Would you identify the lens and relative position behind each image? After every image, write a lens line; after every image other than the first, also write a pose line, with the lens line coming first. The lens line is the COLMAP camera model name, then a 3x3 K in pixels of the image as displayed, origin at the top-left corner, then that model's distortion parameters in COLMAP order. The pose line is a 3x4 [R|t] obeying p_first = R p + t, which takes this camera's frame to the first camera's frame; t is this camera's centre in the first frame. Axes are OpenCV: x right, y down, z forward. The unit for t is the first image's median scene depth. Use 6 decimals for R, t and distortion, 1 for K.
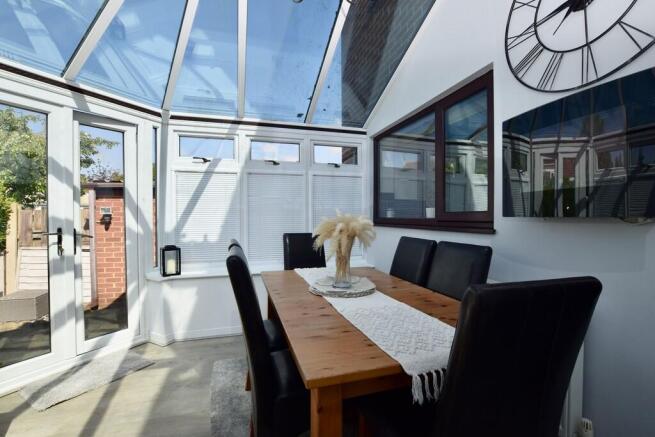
lens RADIAL K [[298.1, 0, 327.5], [0, 298.1, 218.5], [0, 0, 1]] dist [0.001465, 0.000682]
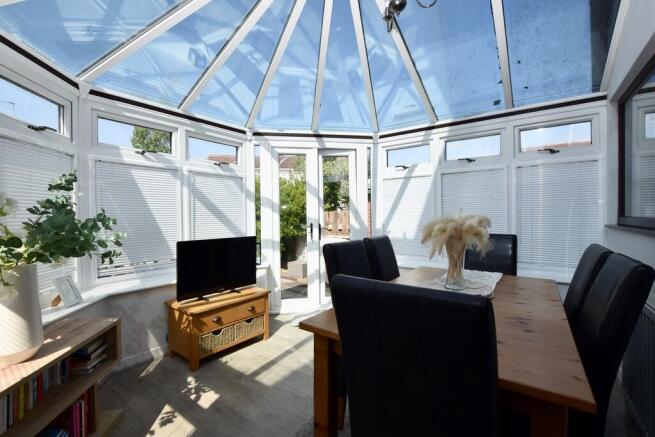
lens RADIAL K [[291.4, 0, 327.5], [0, 291.4, 218.5], [0, 0, 1]] dist [-0.001473, 0.000009]
pose [[0.620048, 0.003696, -0.784555, 0.293714], [-0.002505, 0.999993, 0.002730, 0.000955], [0.784560, 0.000273, 0.620053, 0.061656]]
